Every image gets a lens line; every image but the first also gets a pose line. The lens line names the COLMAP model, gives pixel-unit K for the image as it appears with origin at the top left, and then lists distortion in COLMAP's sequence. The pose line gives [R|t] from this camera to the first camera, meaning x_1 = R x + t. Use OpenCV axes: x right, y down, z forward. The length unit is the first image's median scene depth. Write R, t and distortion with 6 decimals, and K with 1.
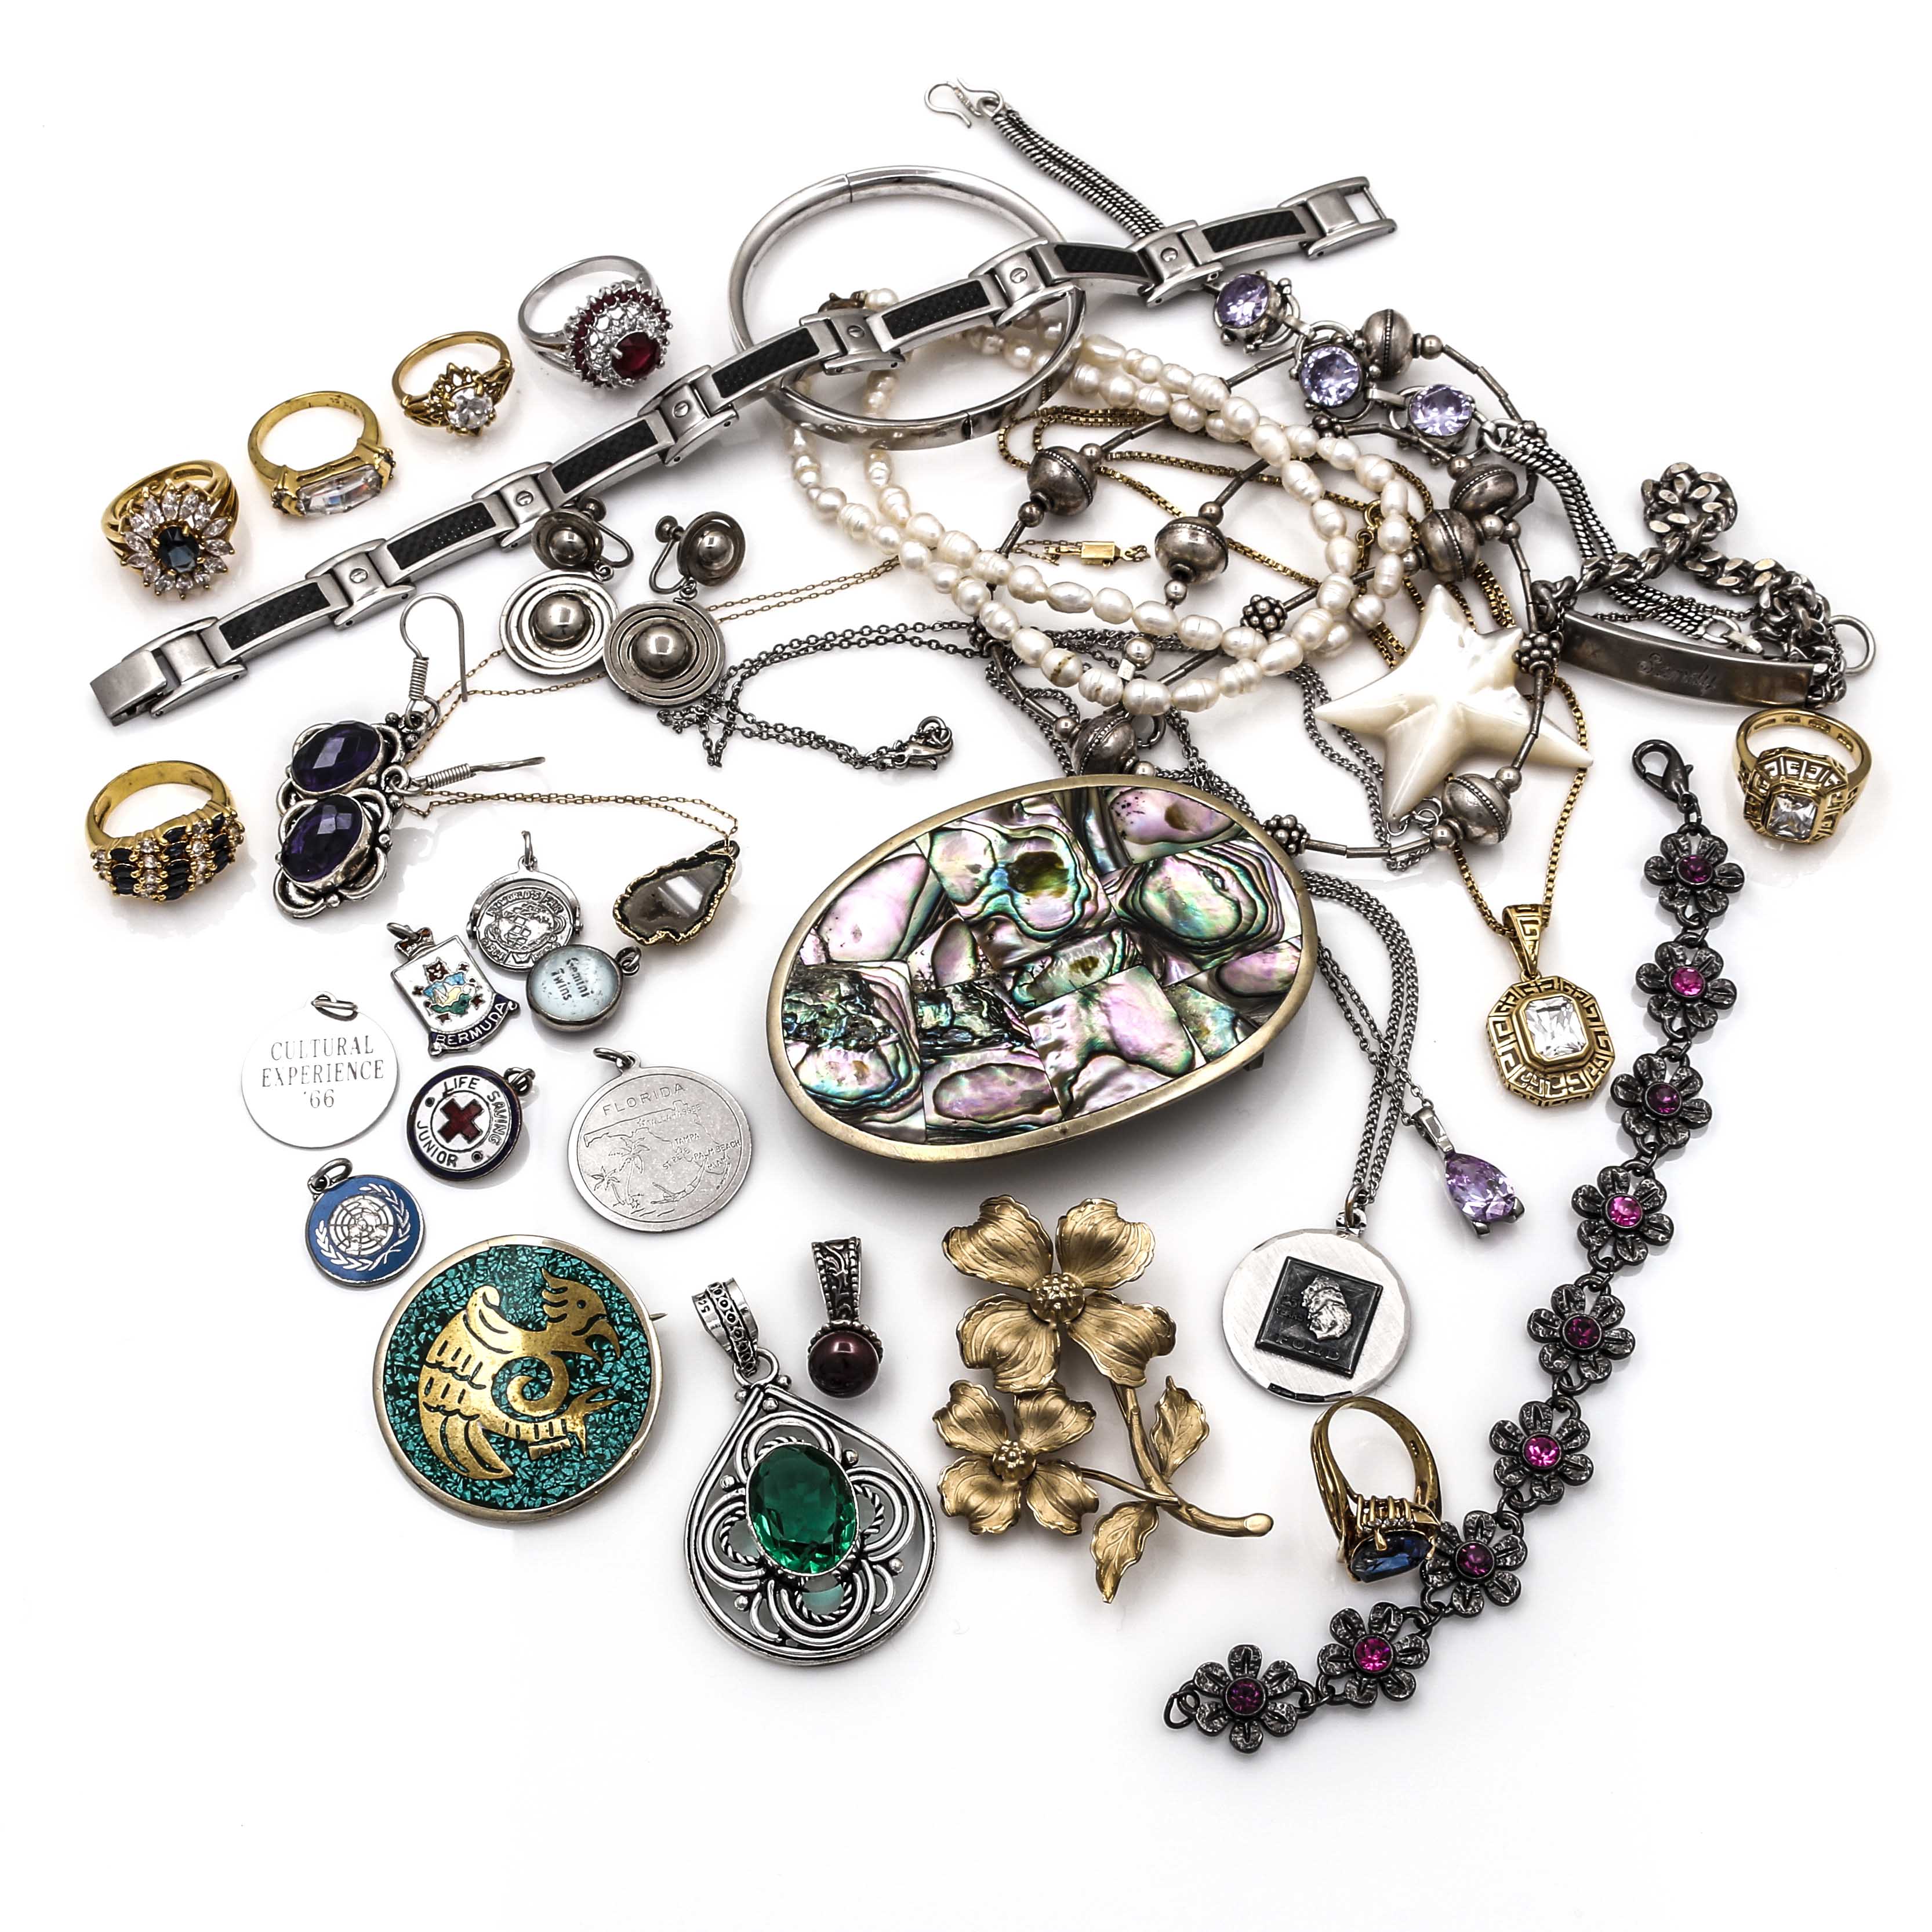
lens RADIAL K [[3759.6, 0, 898.5], [0, 3759.6, 968.9], [0, 0, 1]] dist [-0.119156, 0.190110]
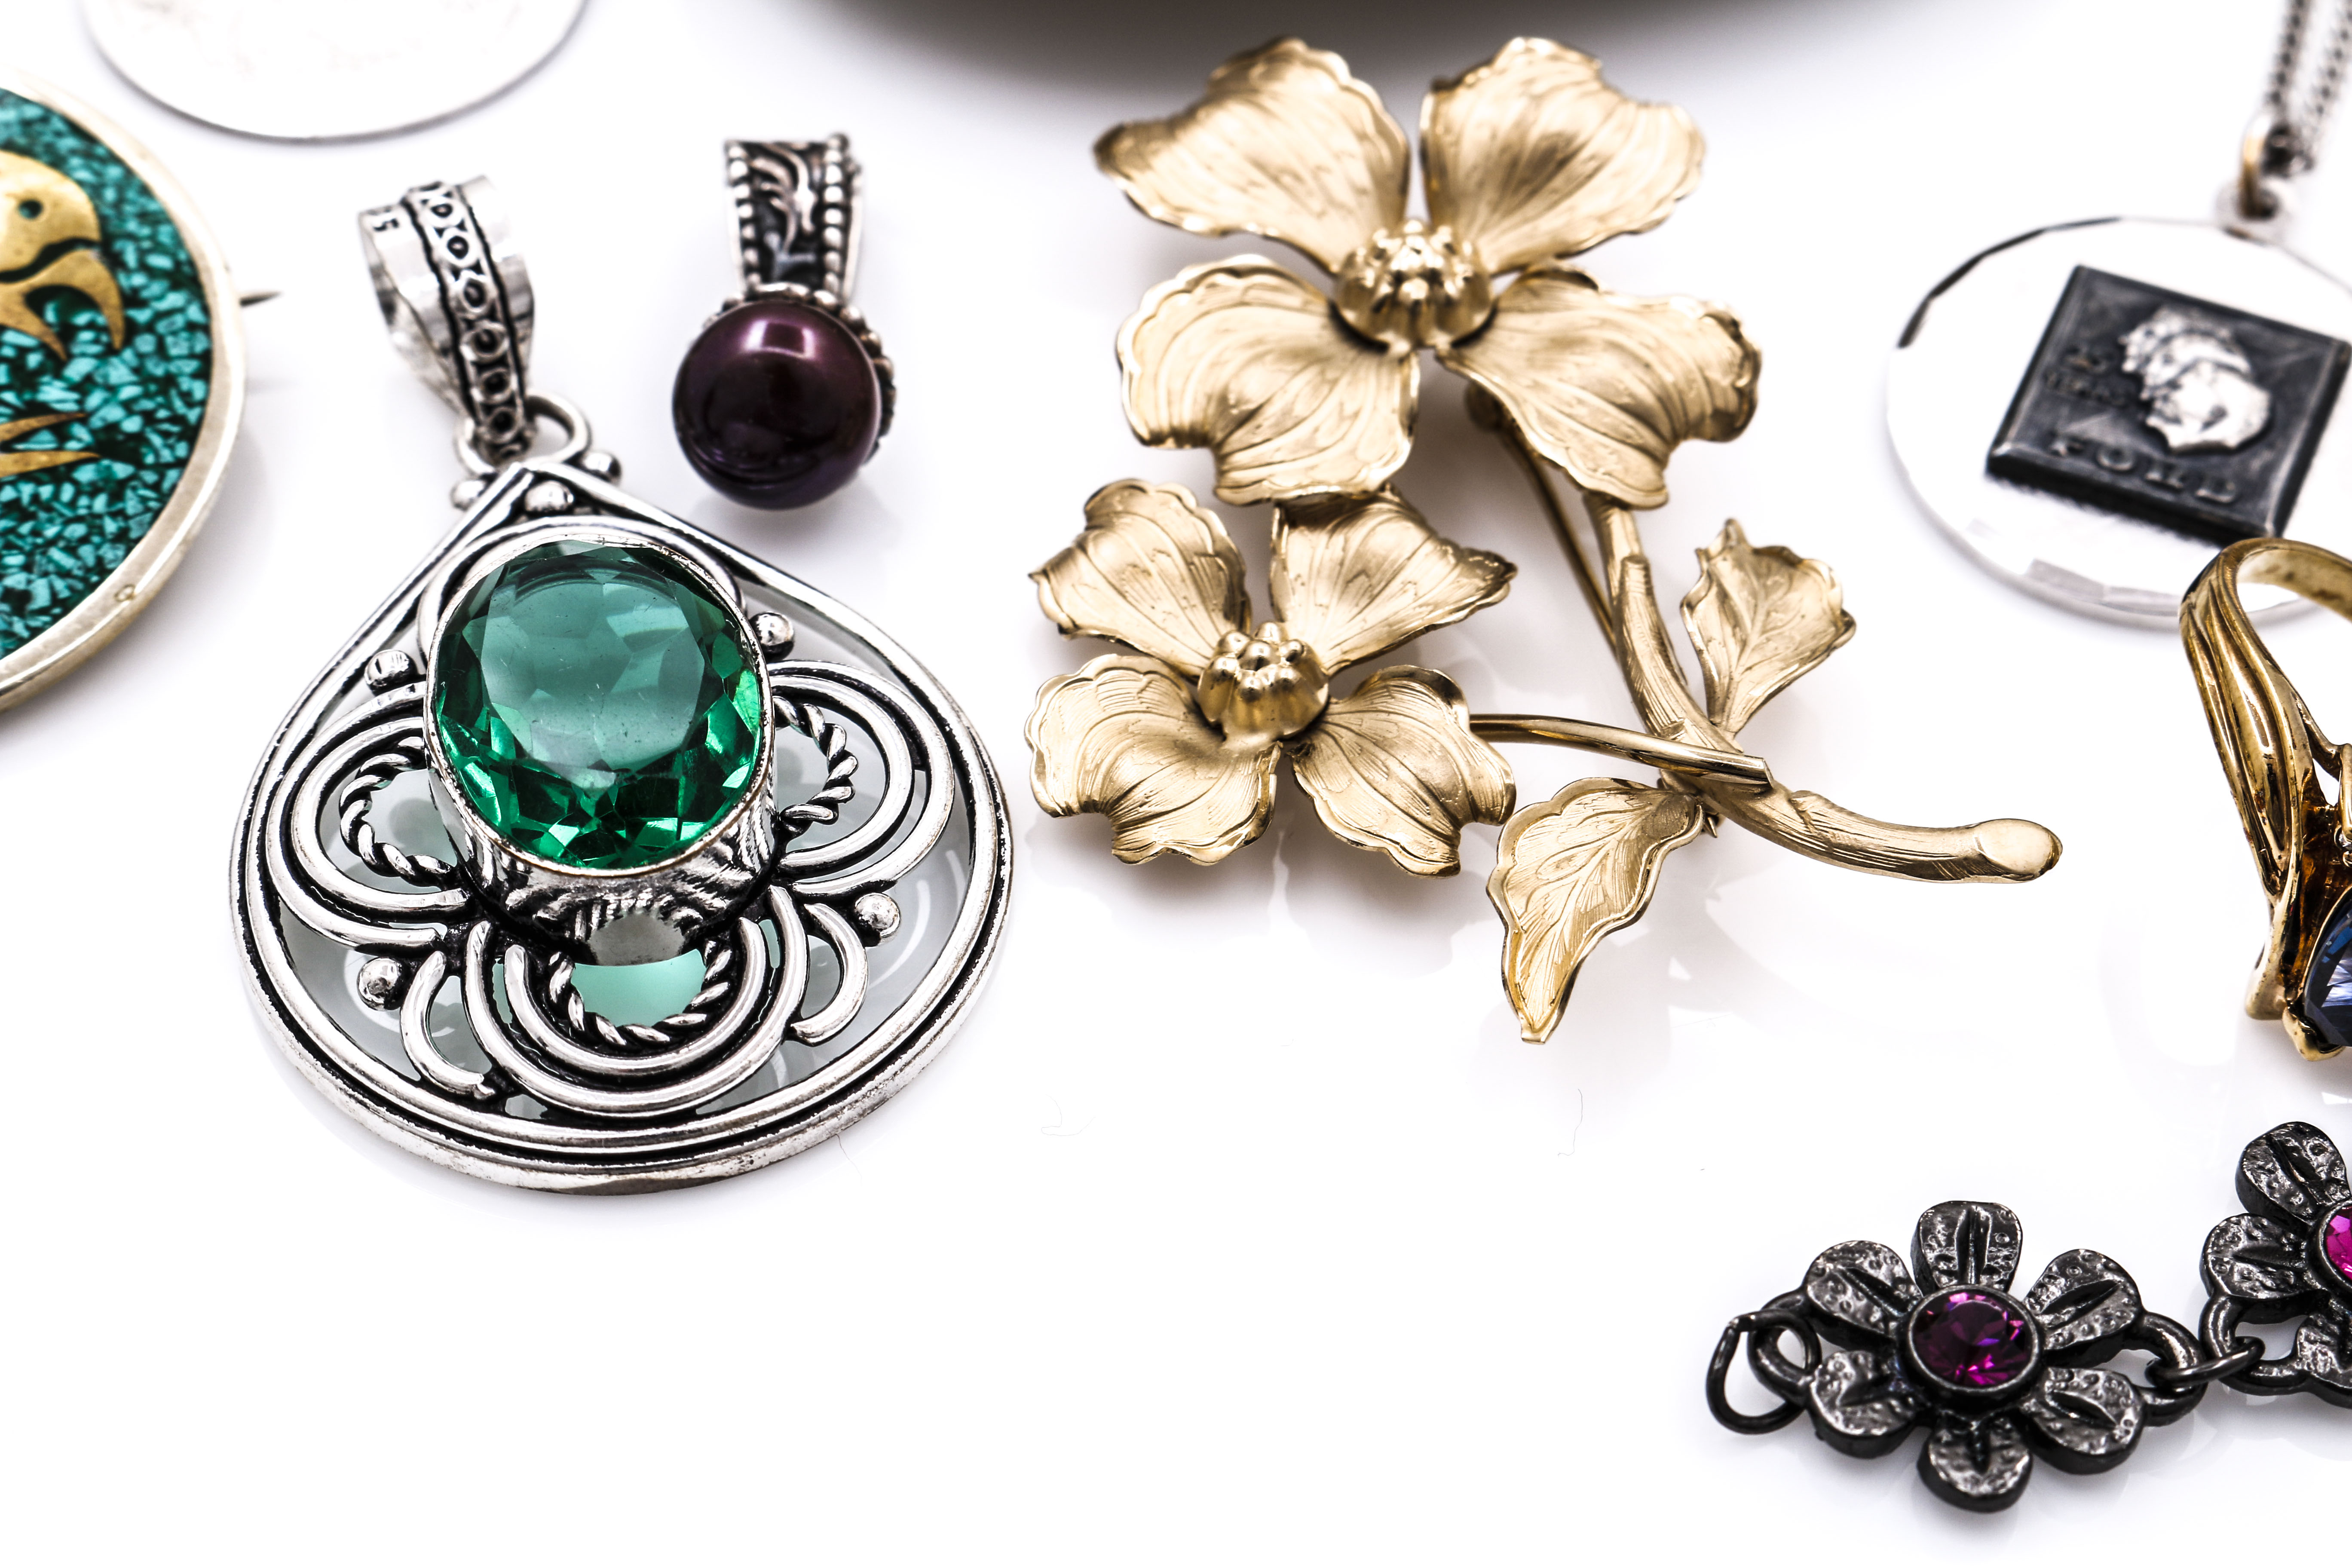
lens RADIAL K [[4919.5, 0, 1174.5], [0, 4919.5, 820.8], [0, 0, 1]] dist [-0.014001, 0.219306]
pose [[0.997604, 0.068897, 0.006221, 0.019813], [-0.066275, 0.977657, -0.199485, 0.215820], [-0.019826, 0.198595, 0.979881, 0.541885]]
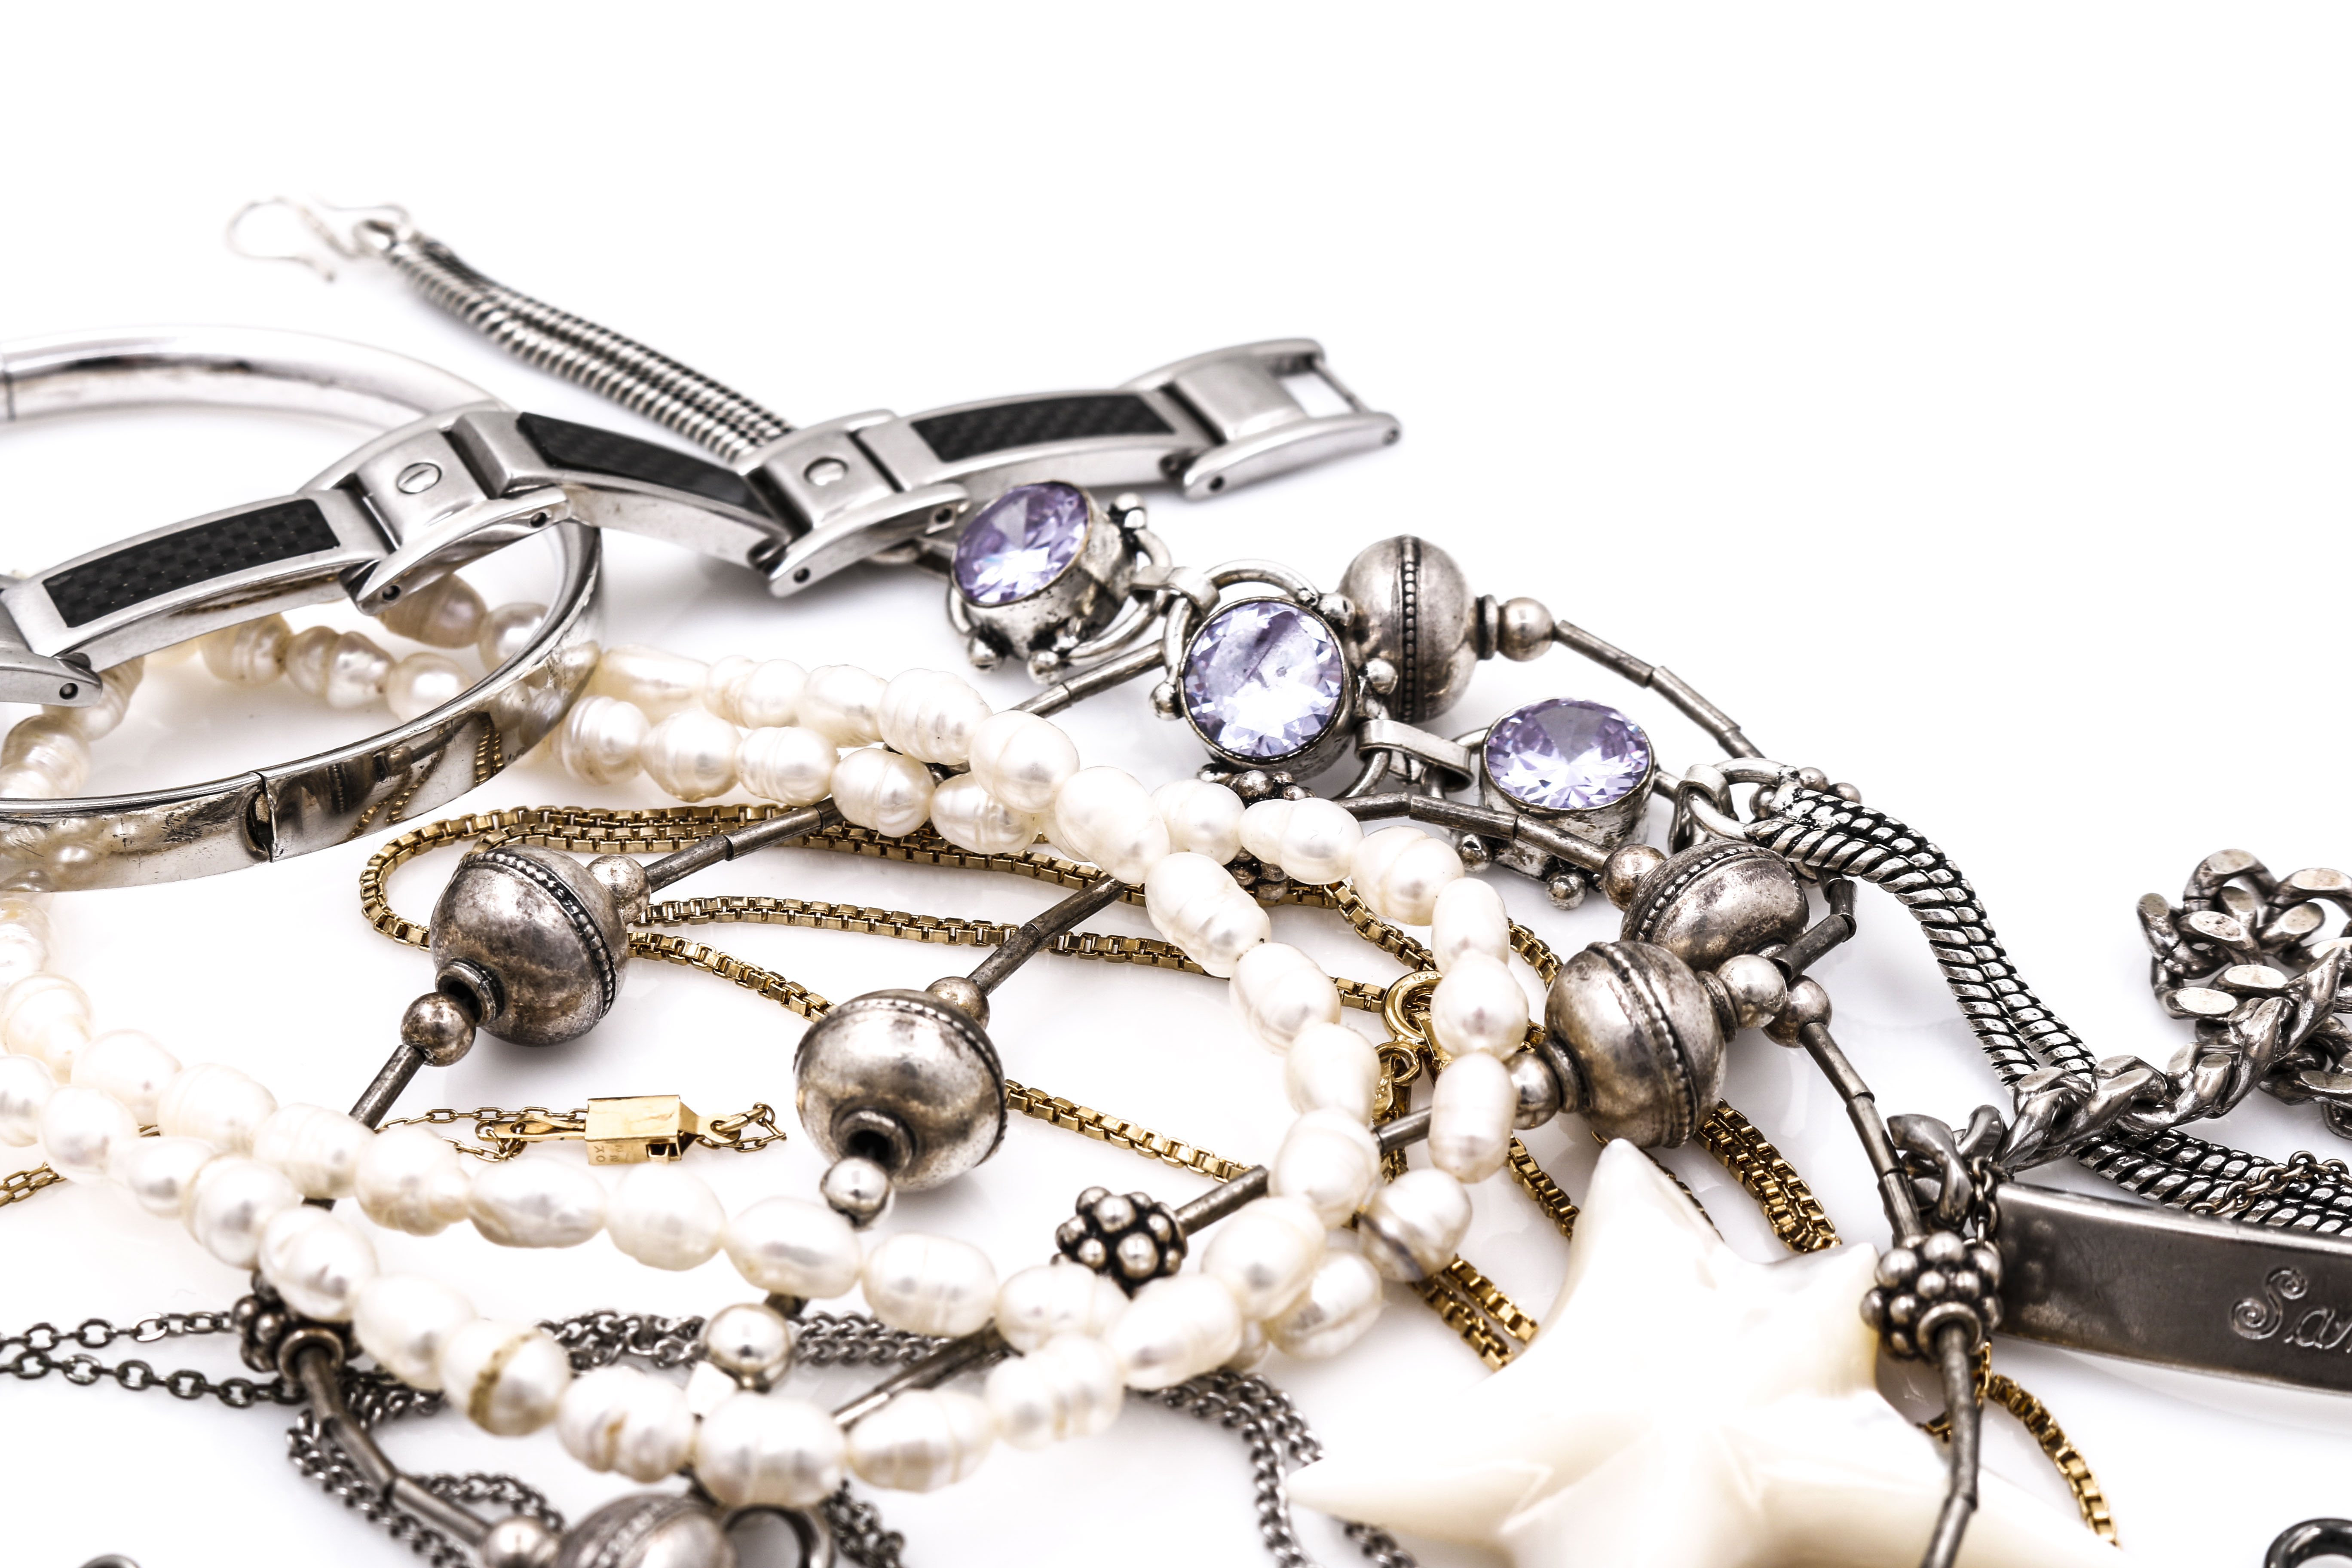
lens RADIAL K [[4919.5, 0, 1174.5], [0, 4919.5, 820.8], [0, 0, 1]] dist [-0.014001, 0.219306]
pose [[0.993621, -0.020038, 0.110976, 0.056711], [0.062017, 0.919007, -0.389333, 0.046365], [-0.094187, 0.393732, 0.914387, 0.608298]]
